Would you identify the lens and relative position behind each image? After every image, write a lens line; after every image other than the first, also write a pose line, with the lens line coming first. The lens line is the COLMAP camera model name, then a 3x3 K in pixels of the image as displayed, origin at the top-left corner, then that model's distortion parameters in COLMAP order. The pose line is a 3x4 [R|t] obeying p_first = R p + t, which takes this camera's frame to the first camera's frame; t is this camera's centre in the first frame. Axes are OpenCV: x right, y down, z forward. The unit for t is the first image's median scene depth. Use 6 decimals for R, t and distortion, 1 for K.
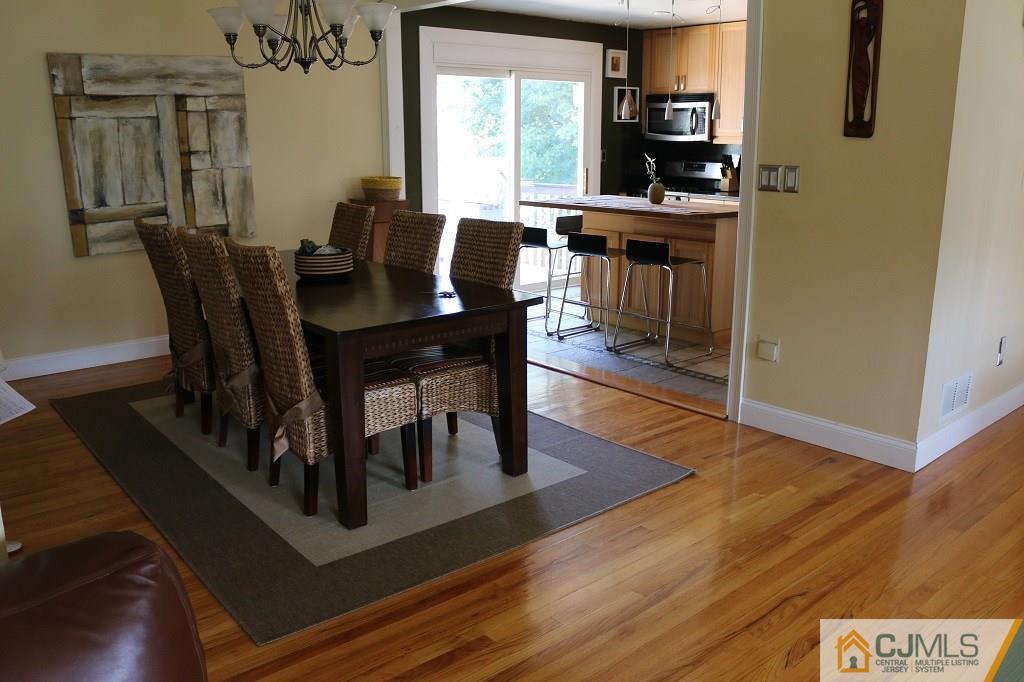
lens RADIAL K [[832.8, 0, 511.8], [0, 832.8, 339.8], [0, 0, 1]] dist [-0.122487, 0.057185]
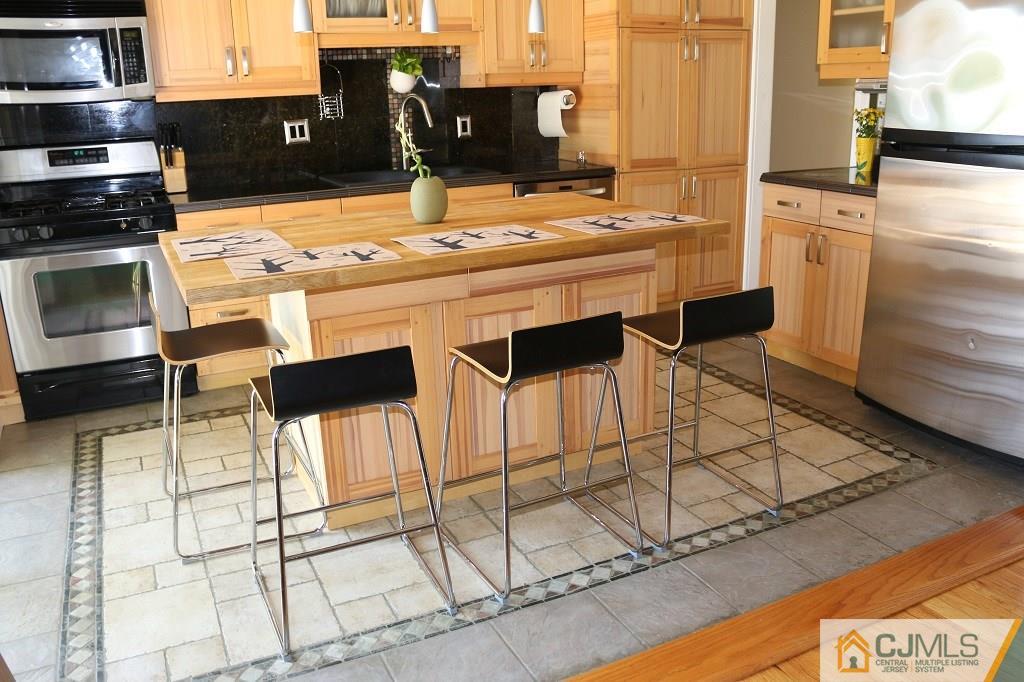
lens RADIAL K [[832.8, 0, 511.7], [0, 832.8, 339.5], [0, 0, 1]] dist [-0.122487, 0.057185]
pose [[0.248258, -0.285100, 0.925790, -0.289207], [0.253279, 0.941567, 0.222040, -0.221654], [-0.934996, 0.179360, 0.305961, 0.950895]]
